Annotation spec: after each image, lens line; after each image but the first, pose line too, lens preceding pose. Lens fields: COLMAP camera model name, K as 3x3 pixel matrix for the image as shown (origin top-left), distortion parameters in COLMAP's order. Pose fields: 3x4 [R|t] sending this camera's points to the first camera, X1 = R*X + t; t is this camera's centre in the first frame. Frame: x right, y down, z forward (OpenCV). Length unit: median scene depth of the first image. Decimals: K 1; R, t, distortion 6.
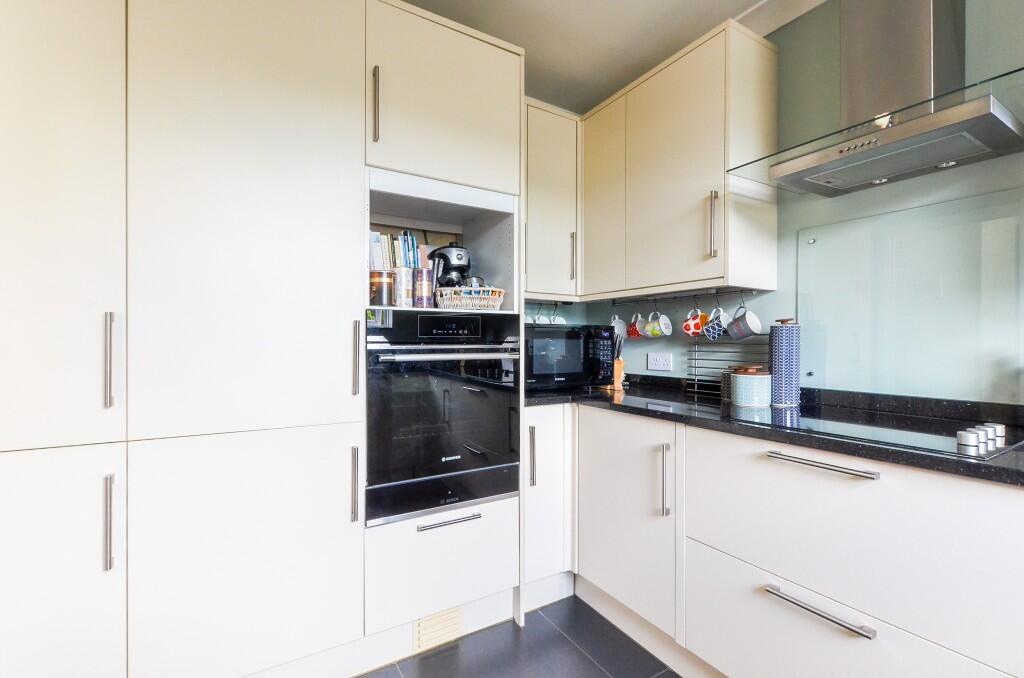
lens RADIAL K [[452.5, 0, 525.8], [0, 452.5, 343.4], [0, 0, 1]] dist [0.001668, 0.000427]
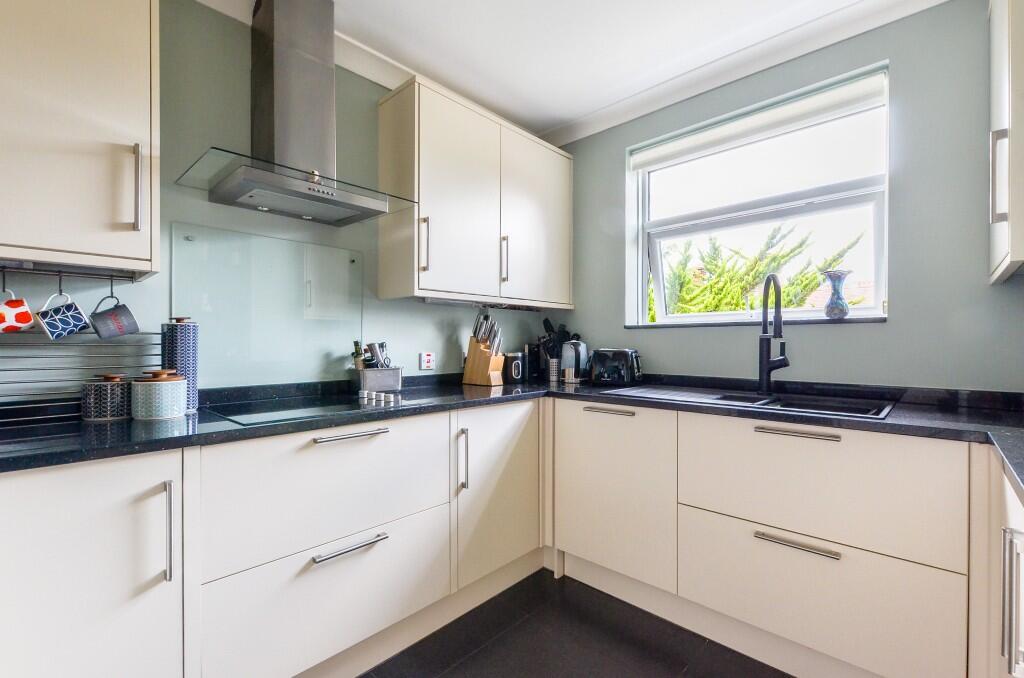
lens RADIAL K [[452.5, 0, 525.8], [0, 452.5, 343.4], [0, 0, 1]] dist [0.001668, 0.000427]
pose [[-0.264657, -0.001682, 0.964341, -0.497427], [0.004233, 0.999987, 0.002906, -0.000483], [-0.964333, 0.004851, -0.264647, 0.571308]]
